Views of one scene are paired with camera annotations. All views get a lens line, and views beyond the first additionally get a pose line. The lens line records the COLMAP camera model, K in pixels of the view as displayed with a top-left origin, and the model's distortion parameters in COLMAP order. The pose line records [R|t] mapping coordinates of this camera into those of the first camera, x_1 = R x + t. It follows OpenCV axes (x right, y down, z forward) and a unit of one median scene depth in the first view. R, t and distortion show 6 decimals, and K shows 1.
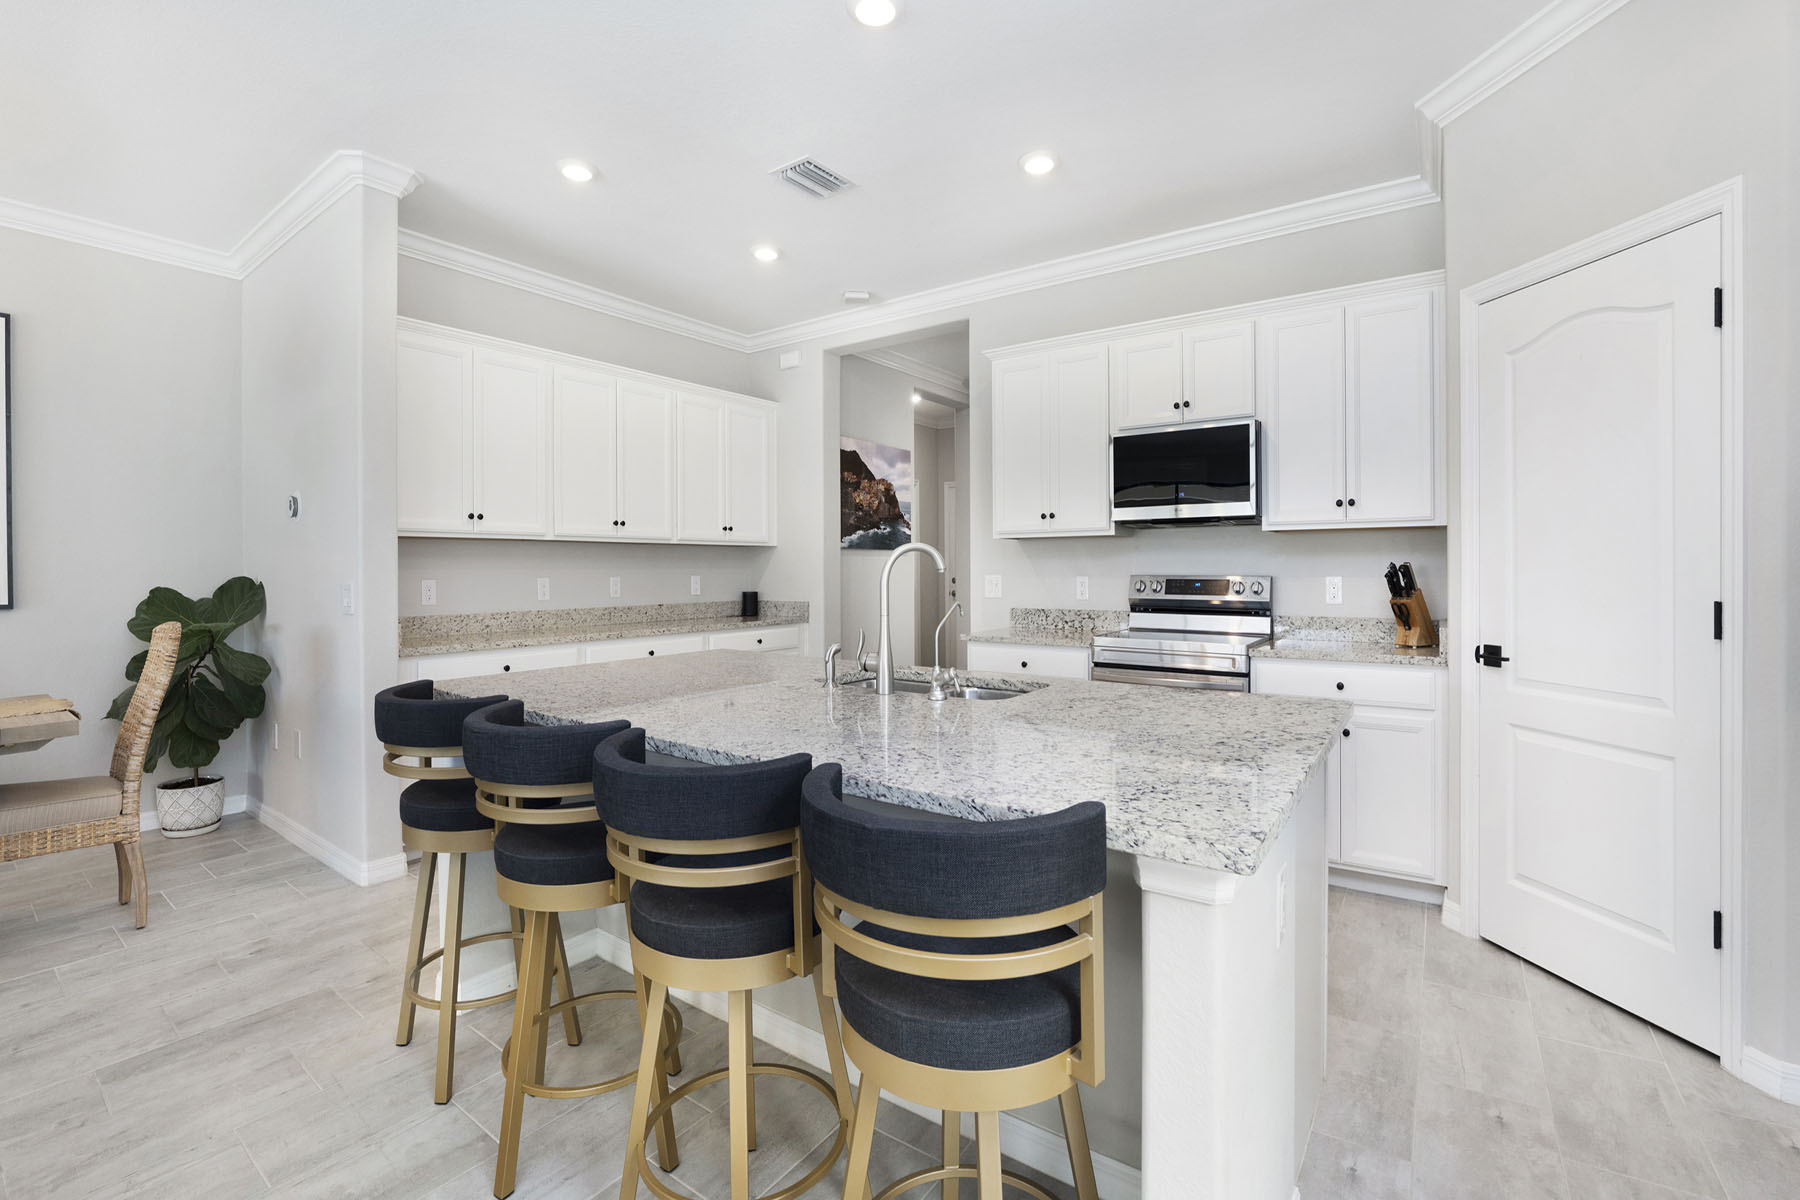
lens RADIAL K [[765.2, 0, 898.6], [0, 765.2, 584.0], [0, 0, 1]] dist [-0.035992, 0.001095]
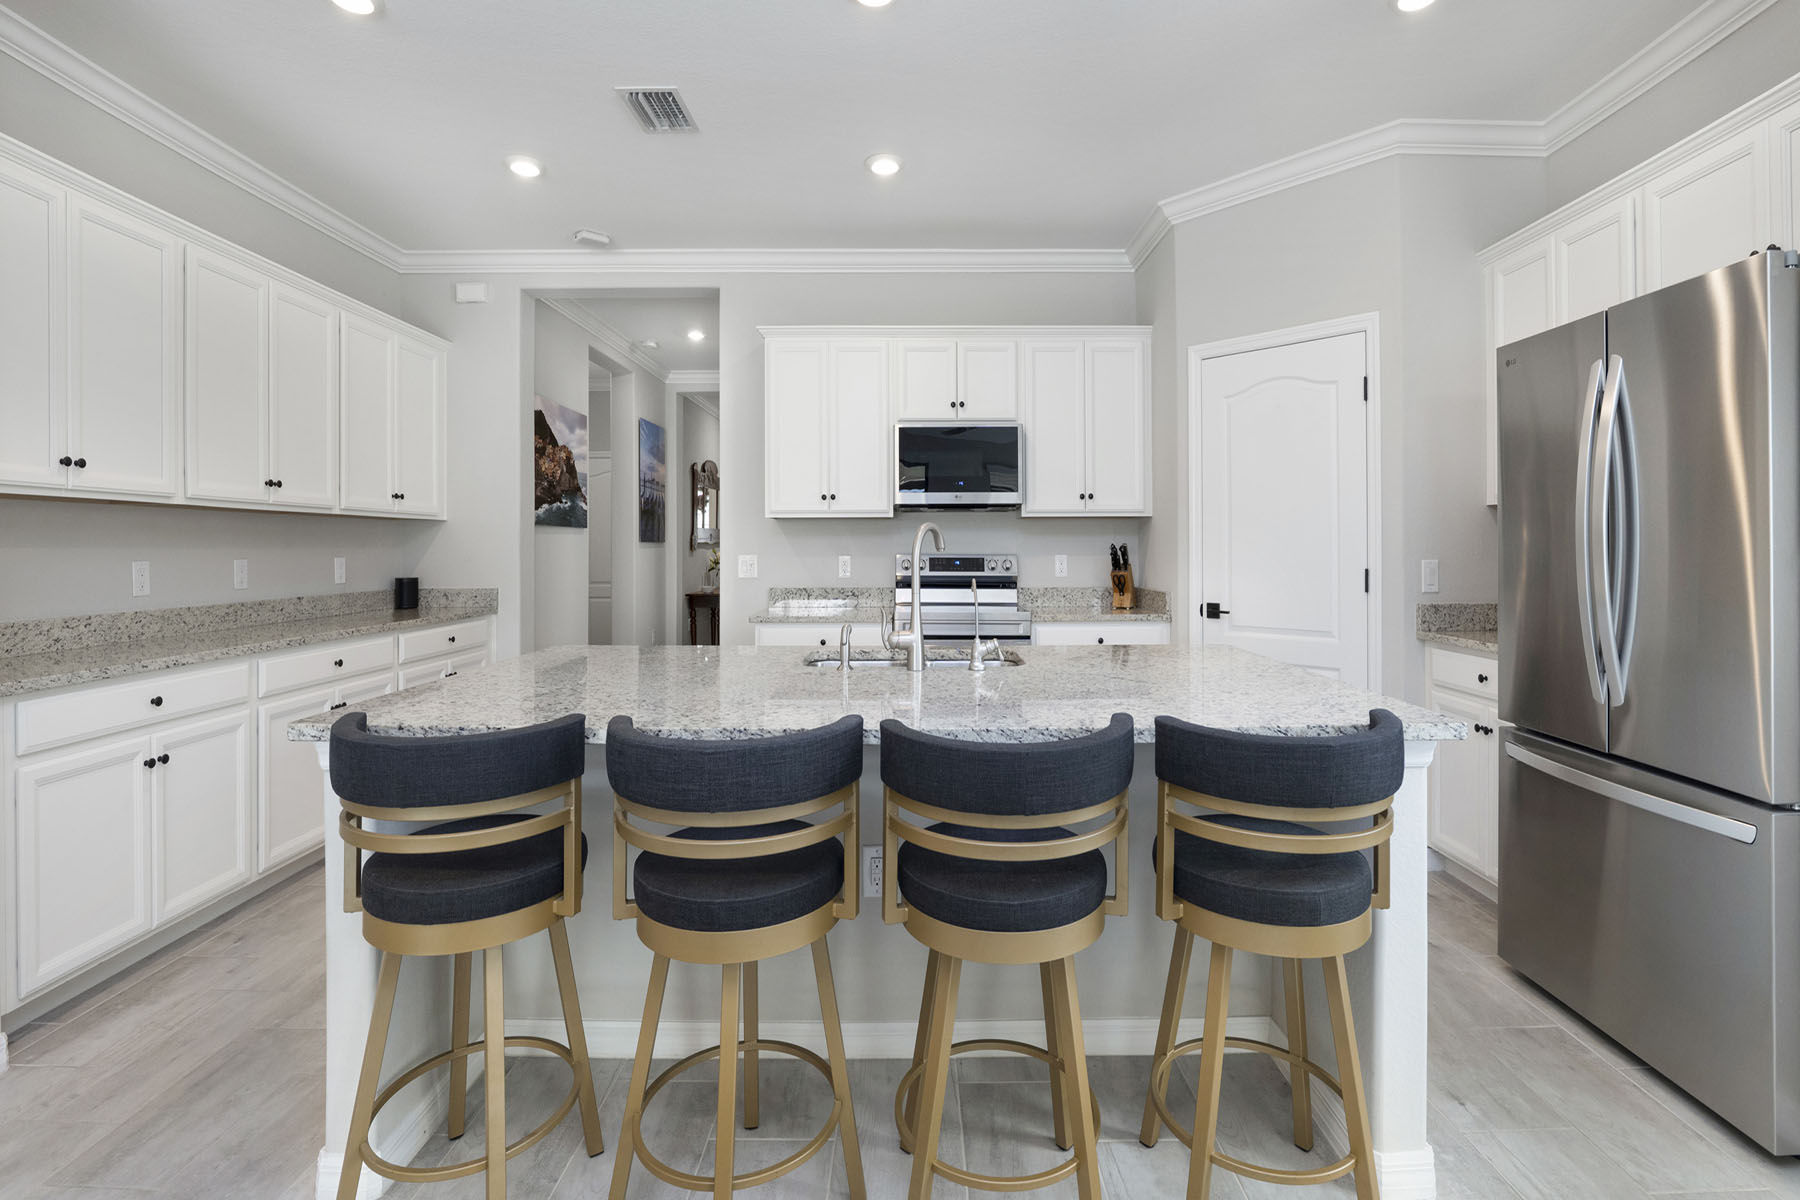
lens RADIAL K [[765.2, 0, 896.1], [0, 765.2, 542.4], [0, 0, 1]] dist [-0.035992, 0.001095]
pose [[0.816056, 0.005657, 0.577945, -0.355952], [0.010793, 0.999629, -0.025025, -0.001882], [-0.577872, 0.026660, 0.815692, 0.127869]]
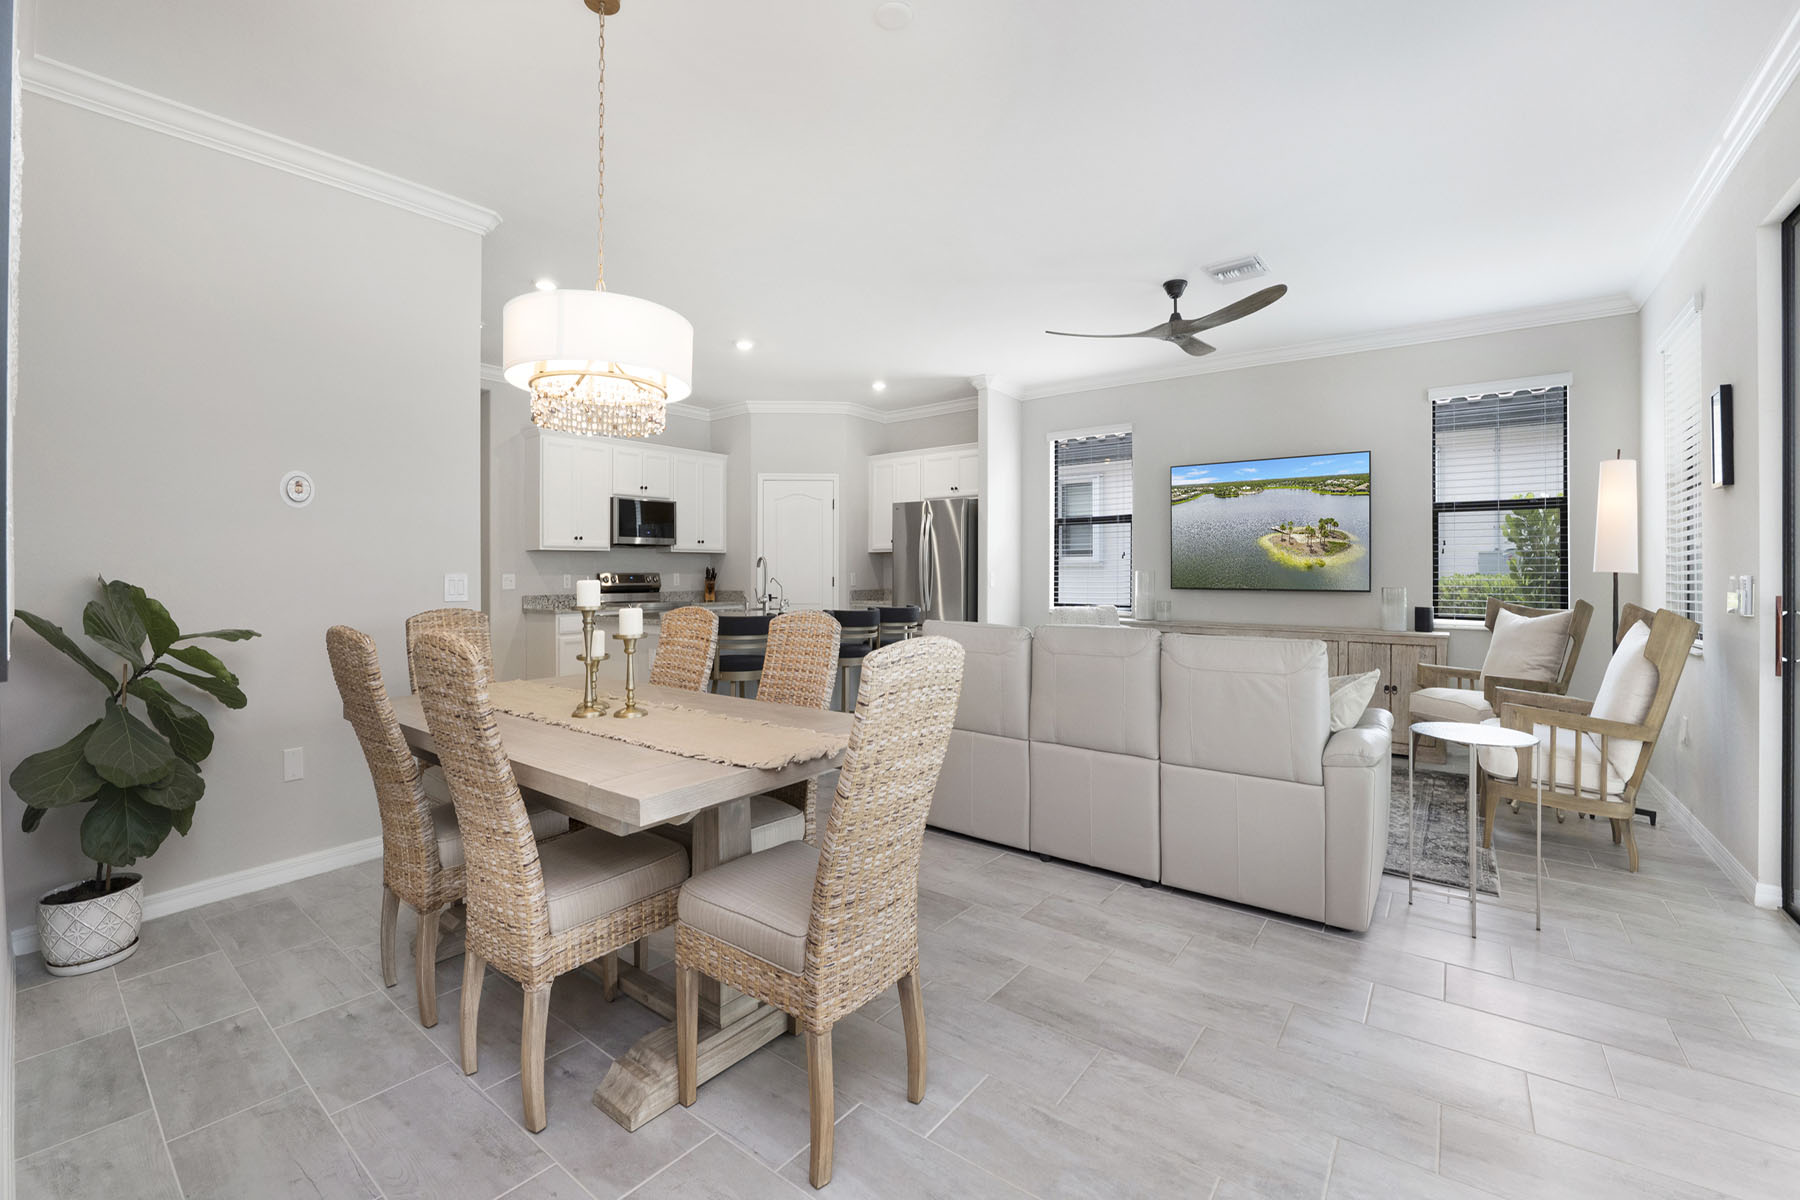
lens RADIAL K [[757.2, 0, 895.8], [0, 757.2, 562.9], [0, 0, 1]] dist [-0.042176, 0.000860]
pose [[0.052119, 0.015695, 0.998518, -1.543538], [0.025084, 0.999540, -0.017021, 0.013600], [-0.998326, 0.025934, 0.051702, 0.234988]]
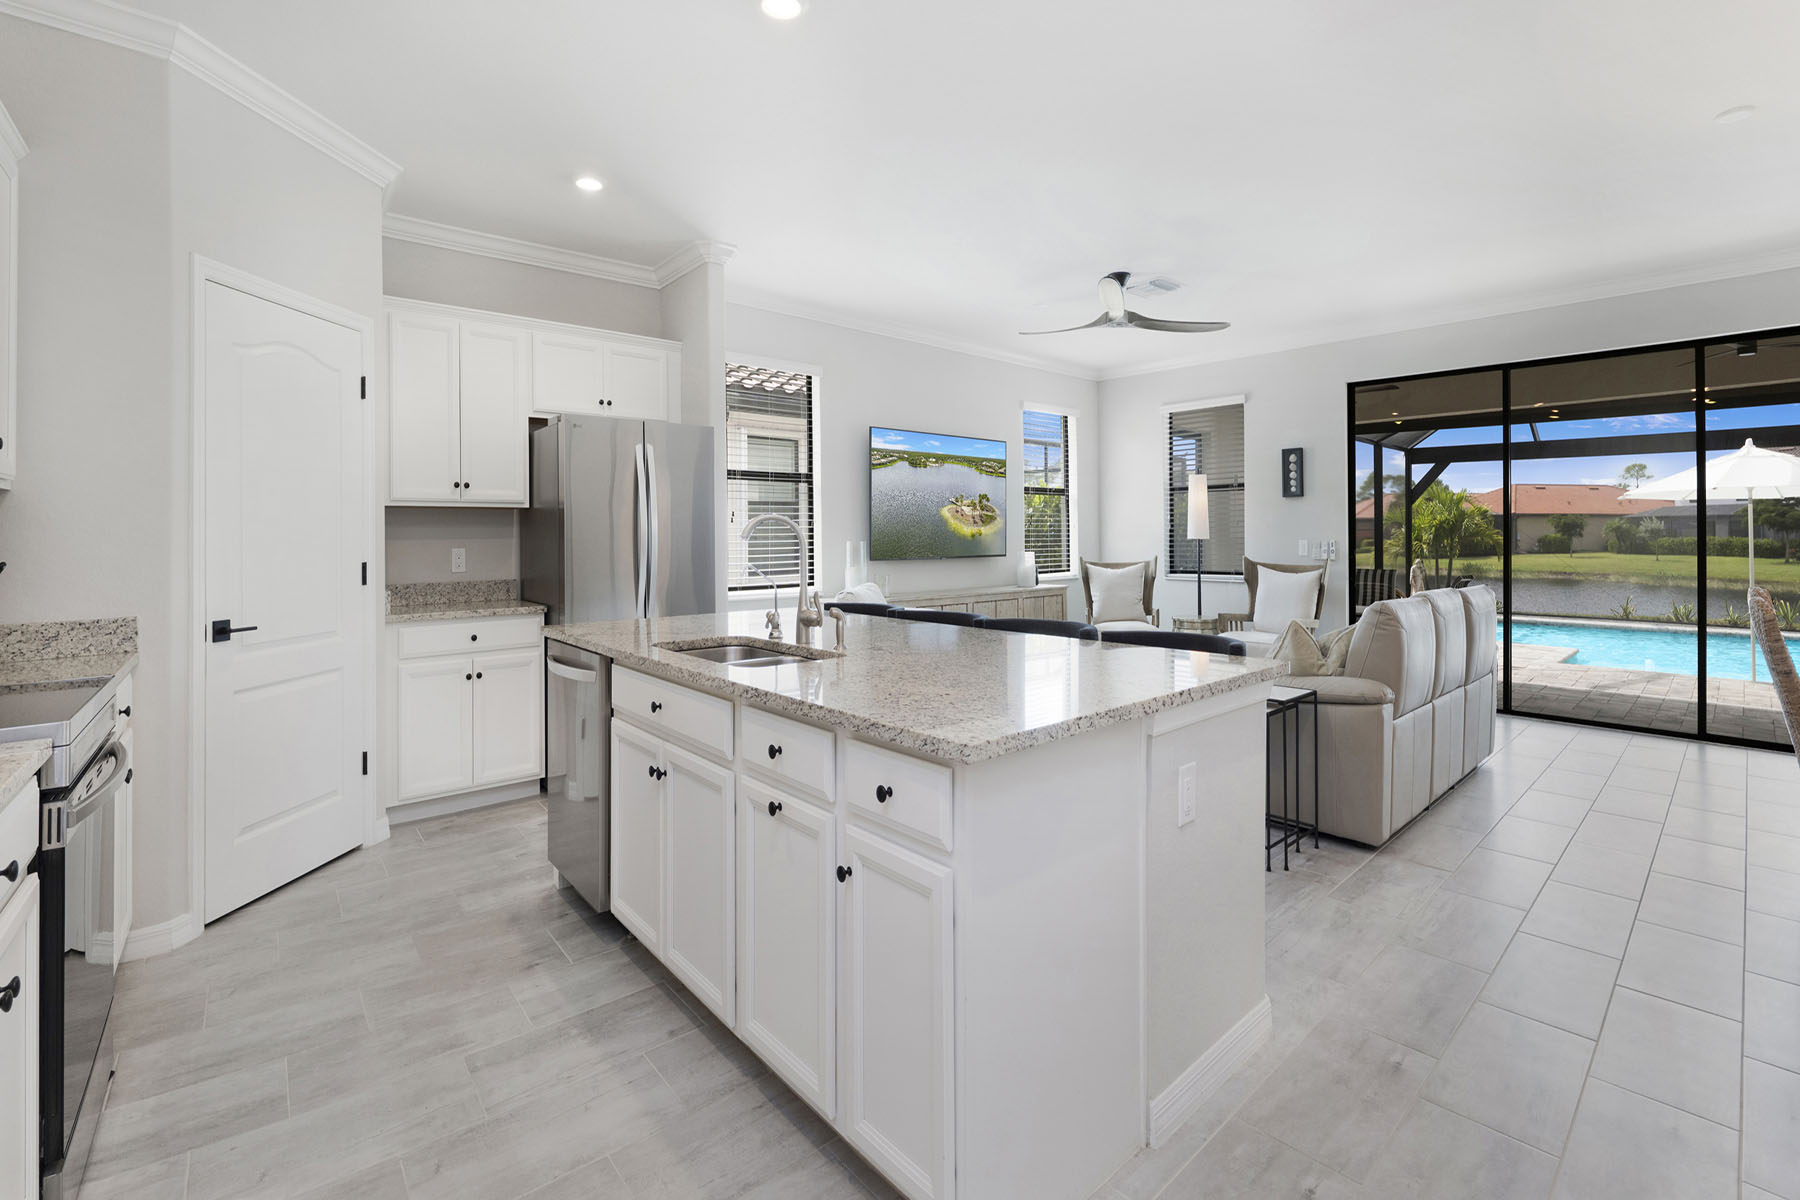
lens RADIAL K [[757.2, 0, 901.1], [0, 757.2, 508.1], [0, 0, 1]] dist [-0.042176, 0.000860]
pose [[-0.967758, 0.015788, 0.251388, -0.282150], [0.013987, 0.999862, -0.008949, -0.032804], [-0.251495, -0.005144, -0.967845, 1.190590]]
